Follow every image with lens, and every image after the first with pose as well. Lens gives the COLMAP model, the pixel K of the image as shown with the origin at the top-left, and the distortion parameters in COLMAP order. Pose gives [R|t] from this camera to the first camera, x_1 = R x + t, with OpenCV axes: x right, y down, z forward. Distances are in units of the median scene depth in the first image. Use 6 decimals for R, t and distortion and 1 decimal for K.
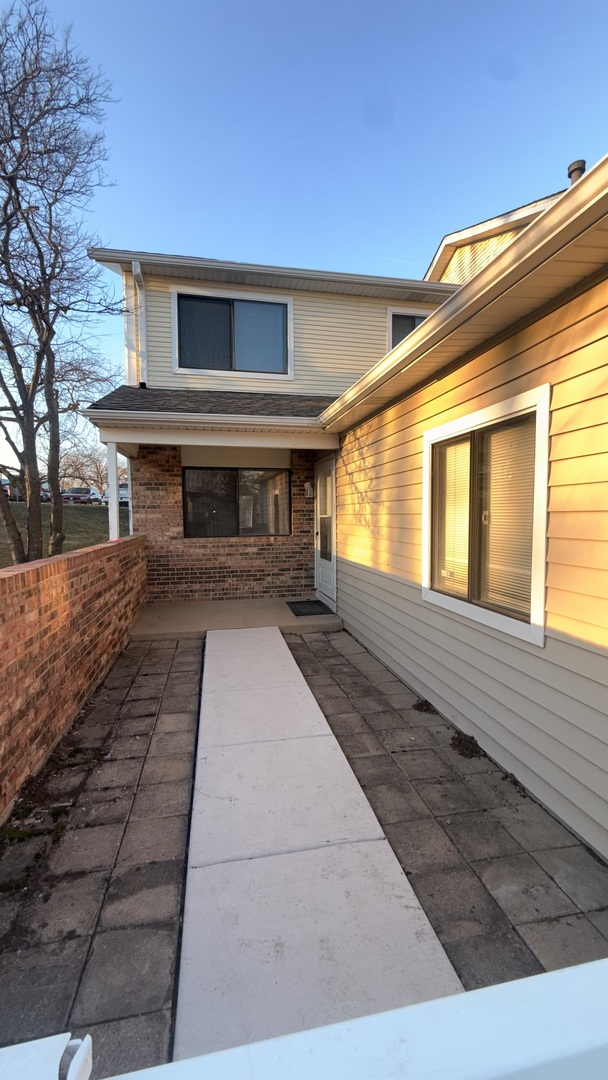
lens RADIAL K [[431.7, 0, 300.3], [0, 431.7, 541.1], [0, 0, 1]] dist [0.001177, -0.000231]
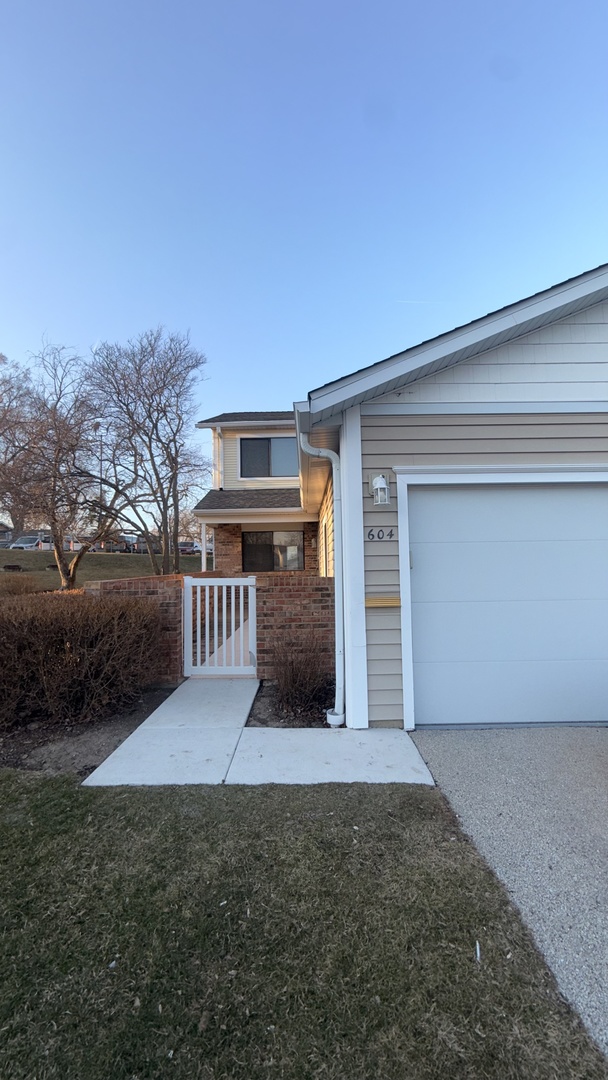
lens RADIAL K [[431.7, 0, 306.7], [0, 431.7, 538.9], [0, 0, 1]] dist [0.001177, -0.000231]
pose [[0.980583, -0.028374, -0.194043, 0.331798], [0.006025, 0.993370, -0.114806, 0.061044], [0.196014, 0.111408, 0.974252, -0.673539]]
